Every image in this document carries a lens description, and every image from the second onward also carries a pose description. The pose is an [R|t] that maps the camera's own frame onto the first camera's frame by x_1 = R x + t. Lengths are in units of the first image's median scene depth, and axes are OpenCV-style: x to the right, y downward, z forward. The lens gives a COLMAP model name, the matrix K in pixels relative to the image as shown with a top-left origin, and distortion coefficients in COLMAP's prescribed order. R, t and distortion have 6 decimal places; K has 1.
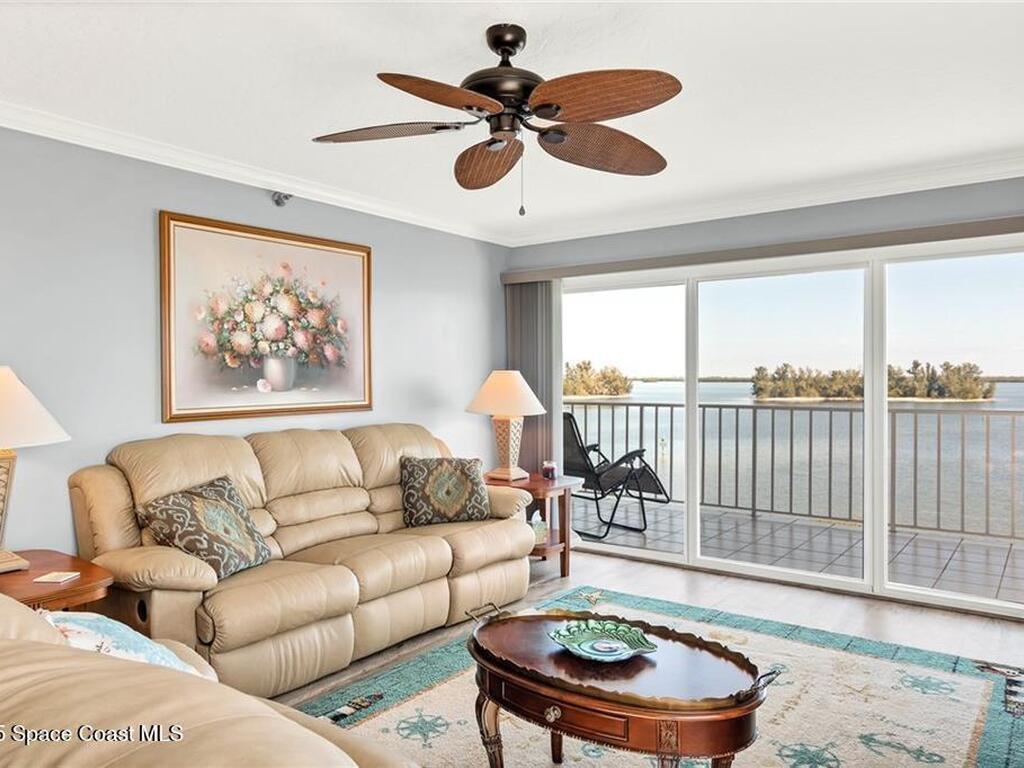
lens RADIAL K [[724.2, 0, 516.9], [0, 724.2, 375.6], [0, 0, 1]] dist [-0.000809, -0.000552]
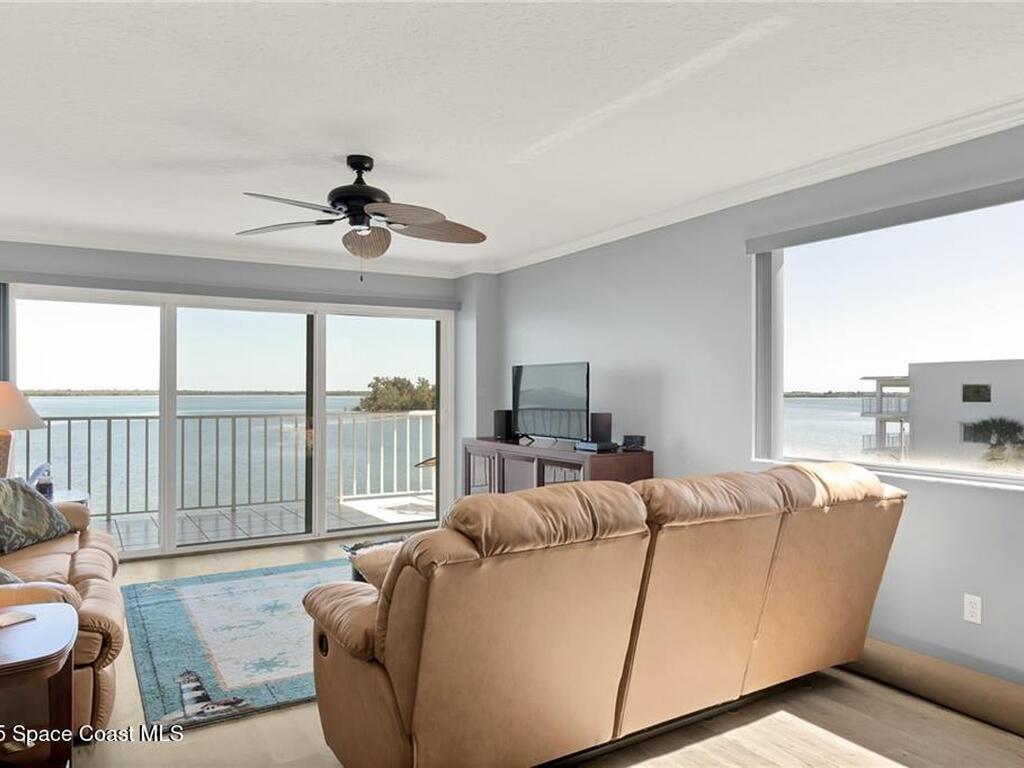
lens RADIAL K [[724.2, 0, 511.5], [0, 724.2, 394.3], [0, 0, 1]] dist [-0.000809, -0.000552]
pose [[0.385197, 0.002699, 0.922830, -0.609780], [-0.007836, 0.999969, 0.000345, 0.003466], [-0.922801, -0.007364, 0.385207, 0.061583]]
